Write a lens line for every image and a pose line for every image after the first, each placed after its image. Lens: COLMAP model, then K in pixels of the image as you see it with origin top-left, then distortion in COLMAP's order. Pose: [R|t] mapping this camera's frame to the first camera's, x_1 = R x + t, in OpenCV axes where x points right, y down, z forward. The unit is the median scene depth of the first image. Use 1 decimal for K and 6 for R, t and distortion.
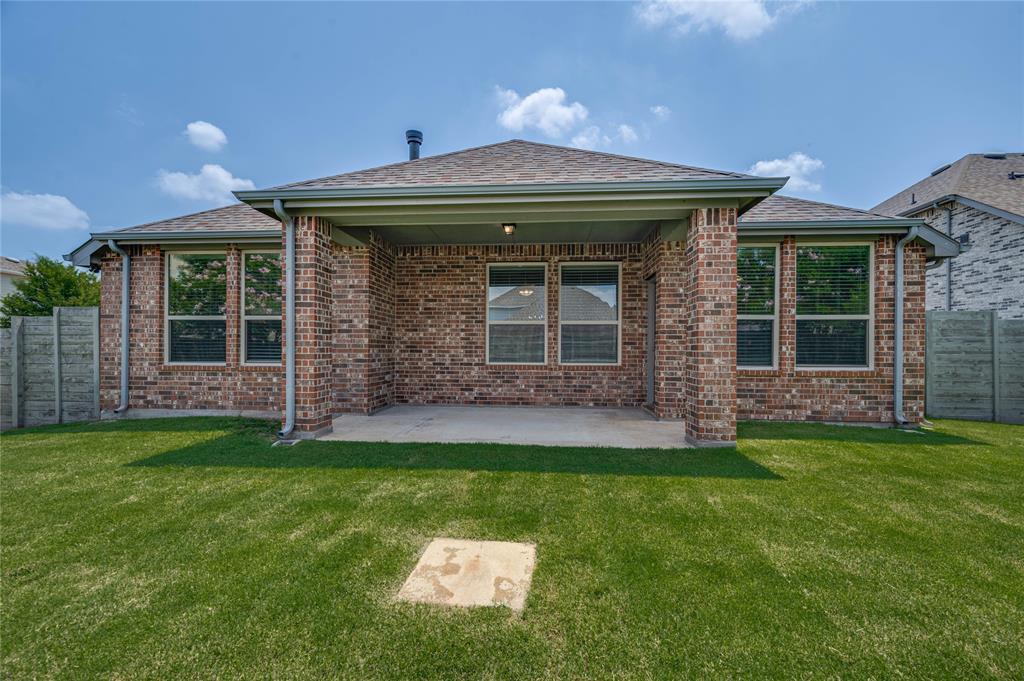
lens RADIAL K [[442.1, 0, 512.0], [0, 442.1, 346.7], [0, 0, 1]] dist [0.003176, 0.000137]
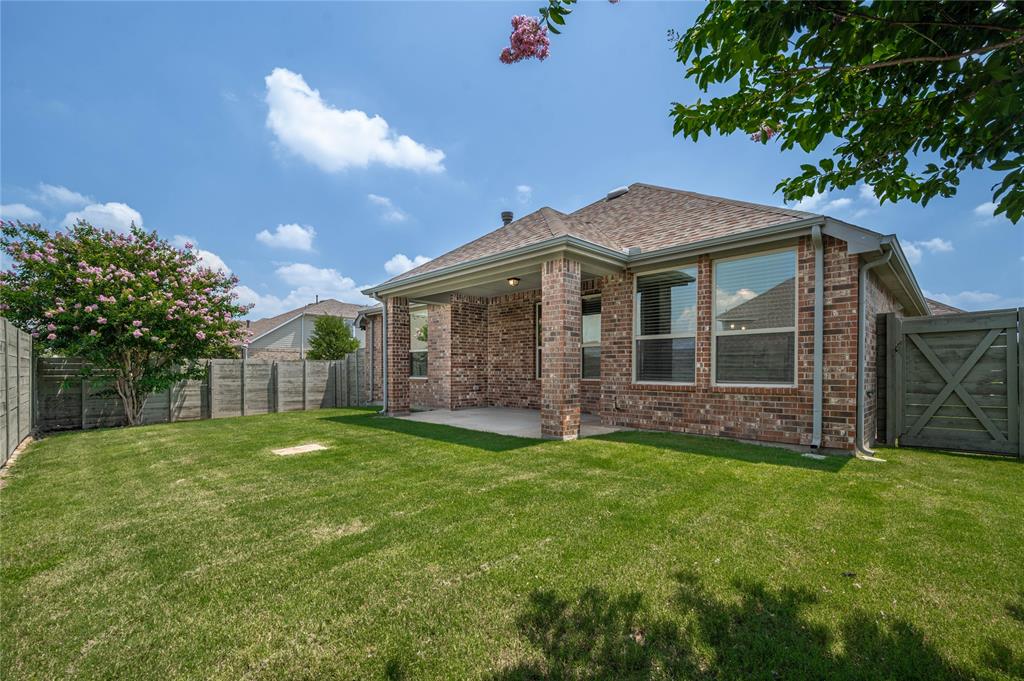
lens RADIAL K [[443.6, 0, 509.9], [0, 443.6, 370.2], [0, 0, 1]] dist [-0.001709, 0.000181]
pose [[0.753320, -0.005413, -0.657632, 0.970065], [0.010770, 0.999934, 0.004106, 0.007351], [0.657566, -0.010175, 0.753328, -0.070300]]
